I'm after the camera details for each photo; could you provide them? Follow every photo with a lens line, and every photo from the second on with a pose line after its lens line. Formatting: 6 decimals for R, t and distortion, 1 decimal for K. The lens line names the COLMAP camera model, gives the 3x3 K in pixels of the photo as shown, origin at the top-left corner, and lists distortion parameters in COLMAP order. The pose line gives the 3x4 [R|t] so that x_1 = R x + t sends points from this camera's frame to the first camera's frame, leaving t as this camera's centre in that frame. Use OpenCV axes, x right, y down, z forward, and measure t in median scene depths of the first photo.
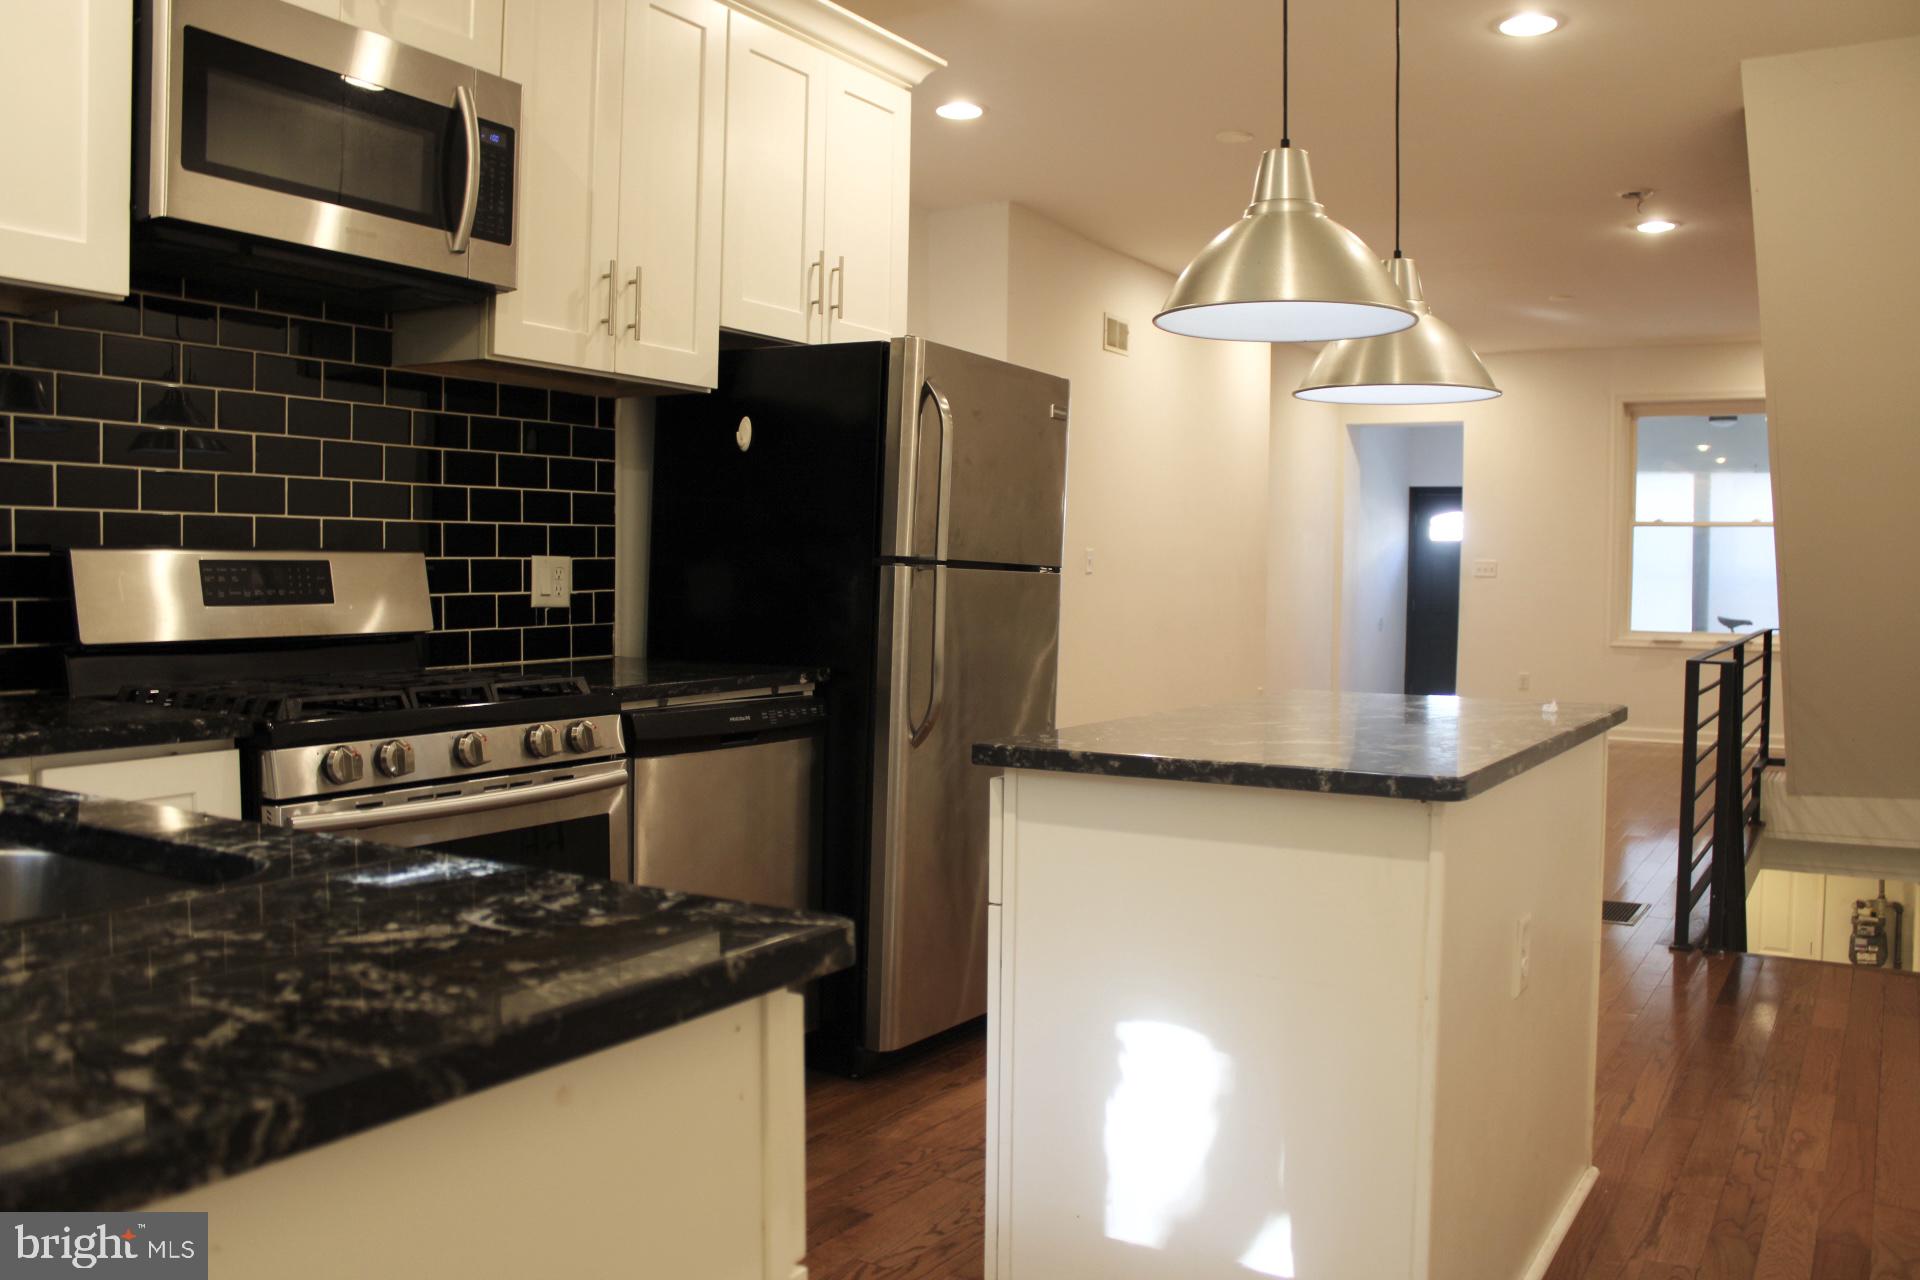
lens RADIAL K [[1587.4, 0, 966.9], [0, 1587.4, 631.4], [0, 0, 1]] dist [-0.158899, 0.138502]
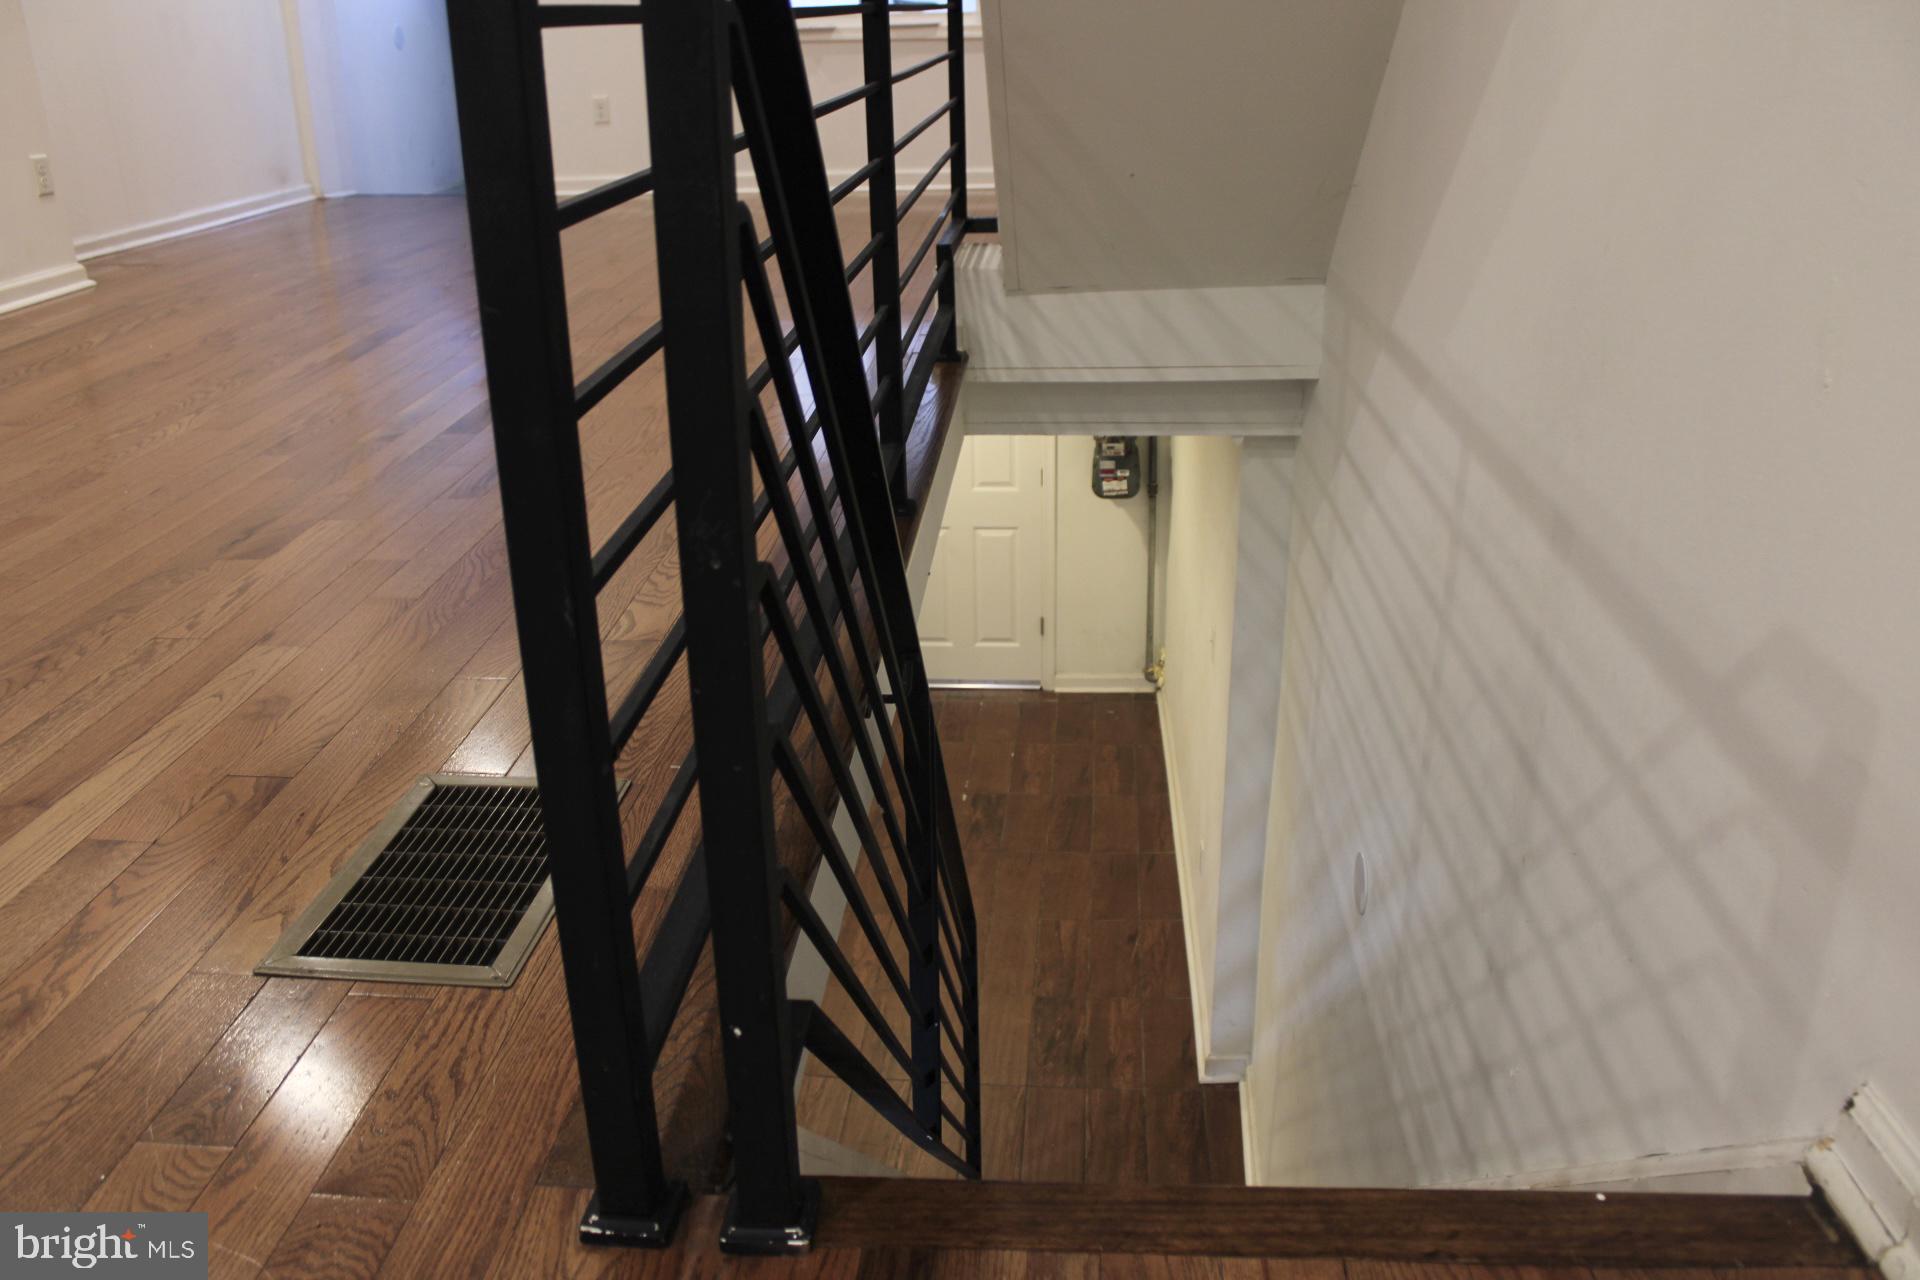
lens RADIAL K [[1549.5, 0, 957.2], [0, 1549.5, 601.8], [0, 0, 1]] dist [-0.125136, -0.208034]
pose [[0.887429, -0.194113, 0.418080, 0.280224], [0.046276, 0.939941, 0.338185, 0.029432], [-0.458616, -0.280768, 0.843113, 0.532709]]
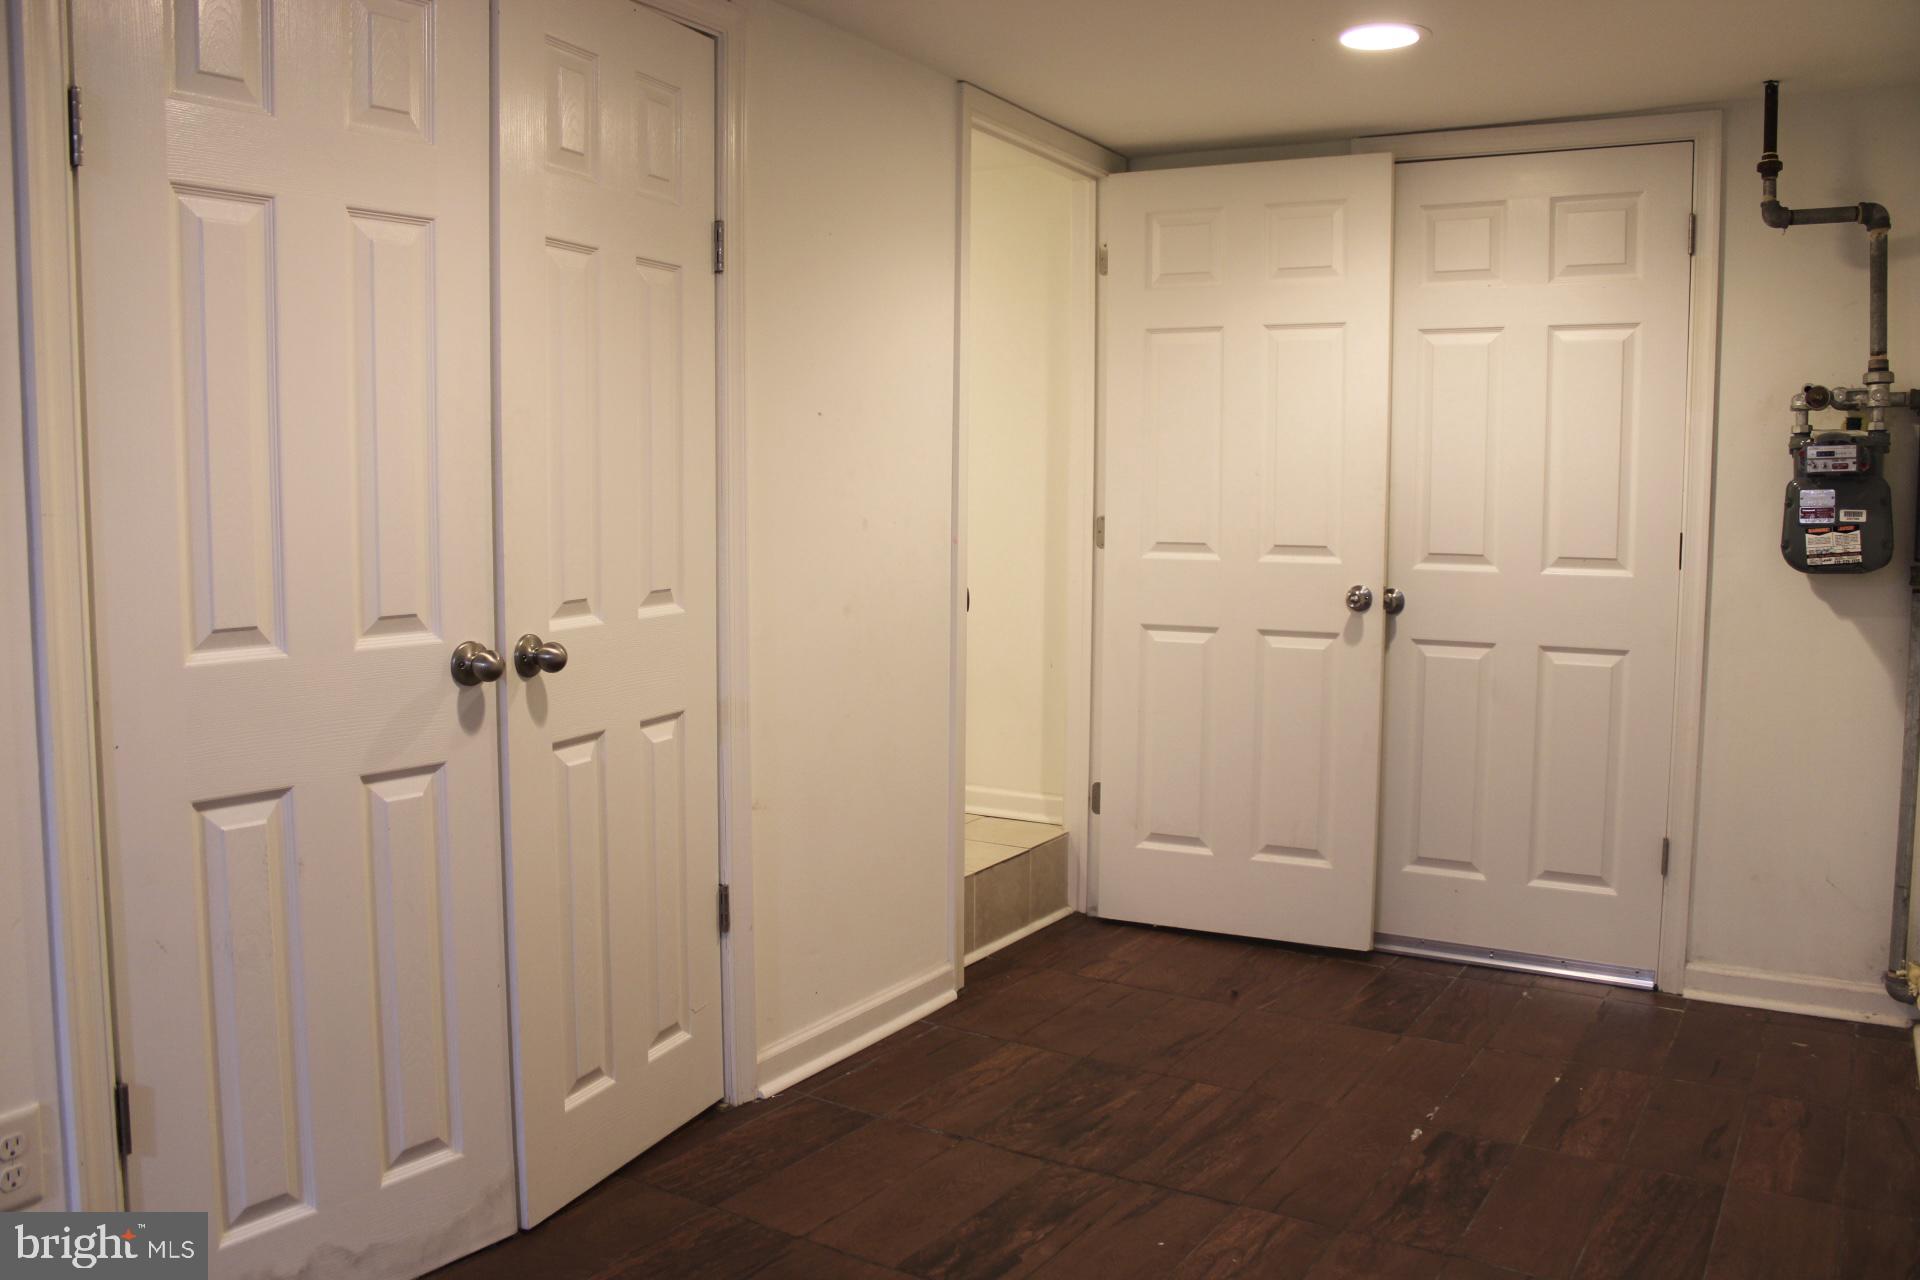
lens RADIAL K [[1587.4, 0, 966.9], [0, 1587.4, 631.4], [0, 0, 1]] dist [-0.158899, 0.138502]
pose [[0.999574, -0.016861, 0.023805, 0.491585], [0.015120, 0.997325, 0.071510, 0.256151], [-0.024947, -0.071120, 0.997156, 0.837062]]
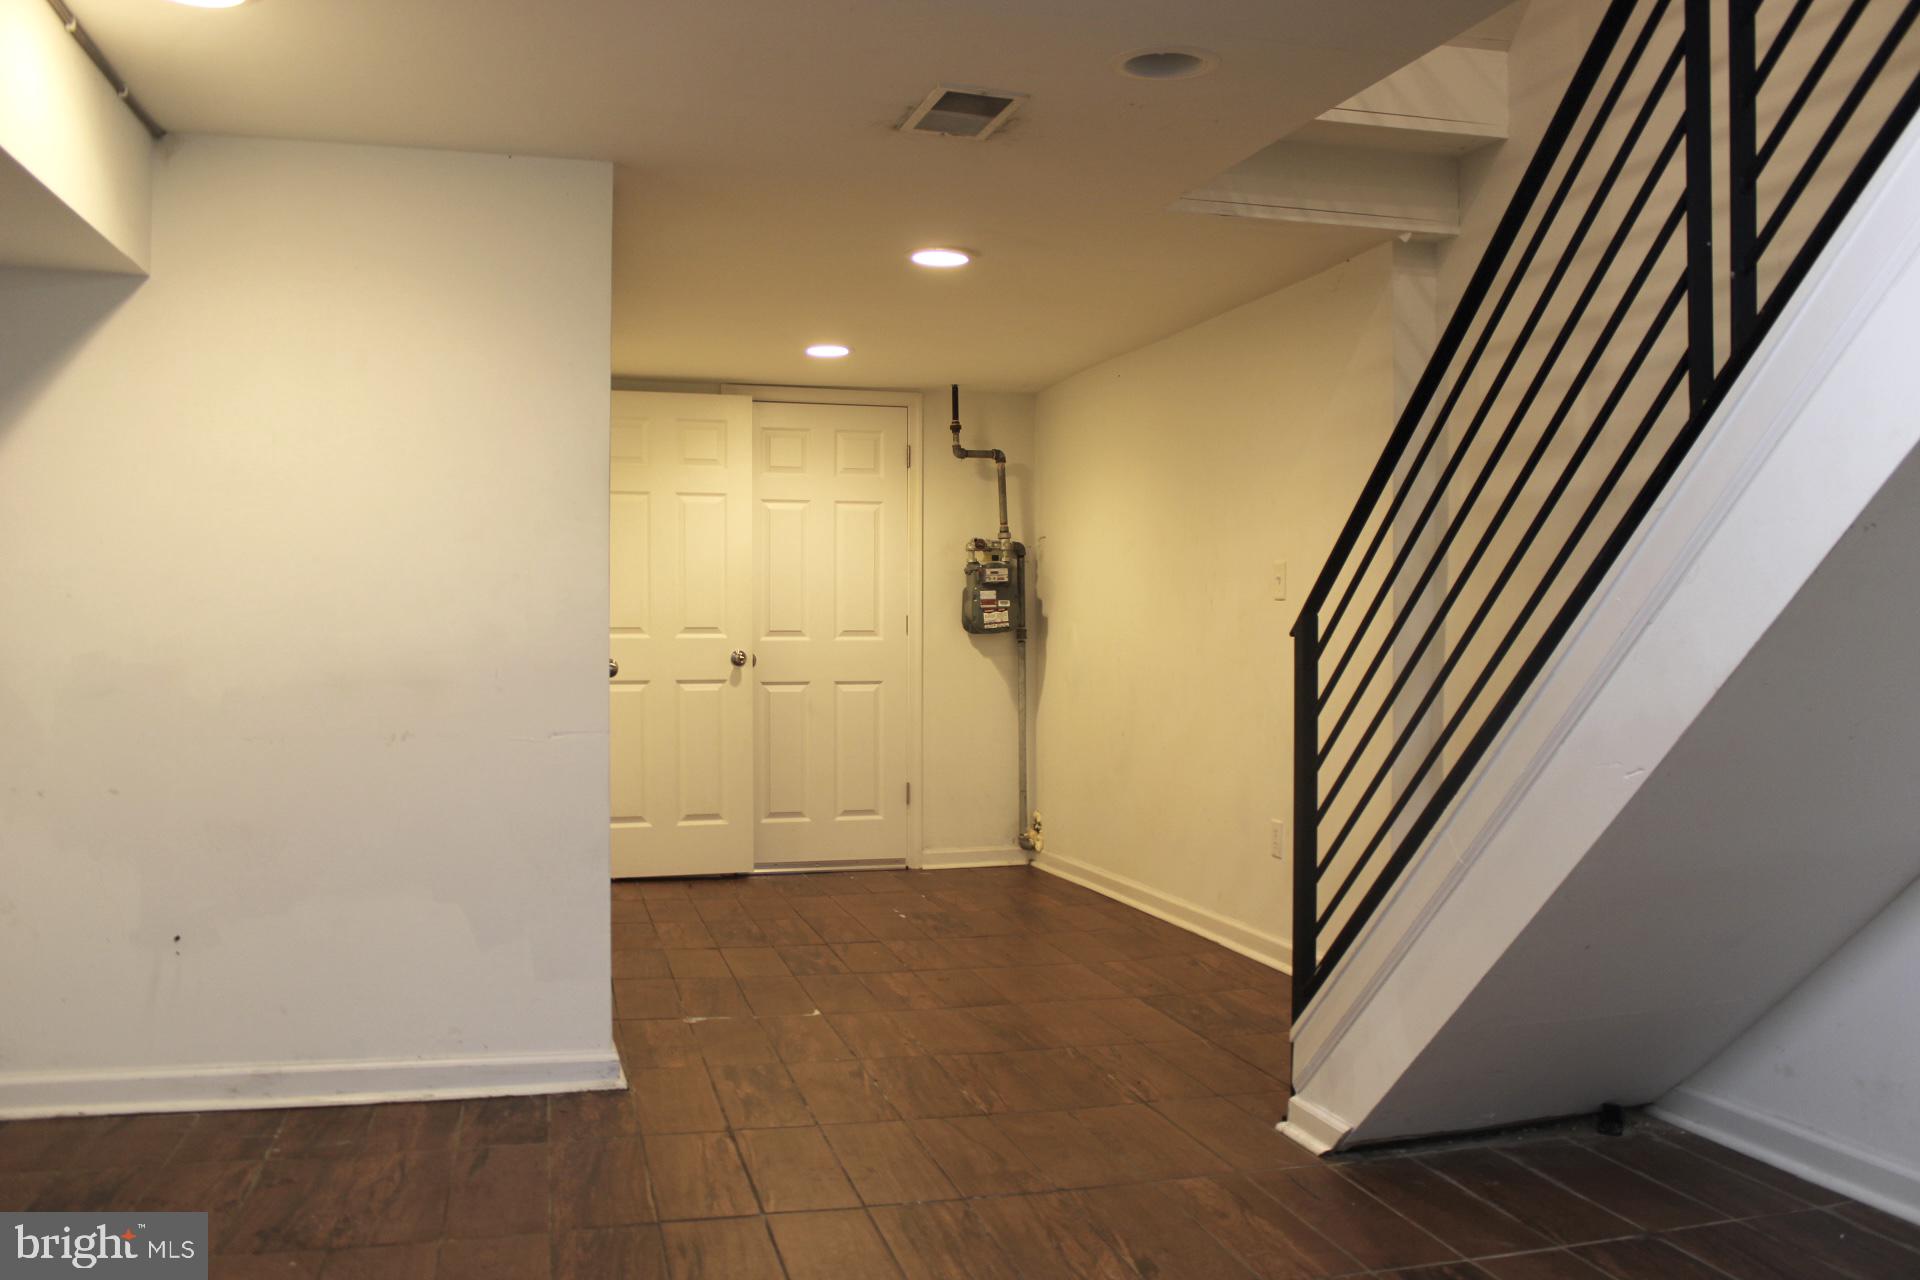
lens RADIAL K [[1549.5, 0, 957.2], [0, 1549.5, 601.8], [0, 0, 1]] dist [-0.125136, -0.208034]
pose [[0.686503, -0.009274, 0.727068, 0.115282], [0.028753, 0.999483, -0.014400, 0.268479], [-0.726558, 0.030791, 0.686415, 0.685811]]
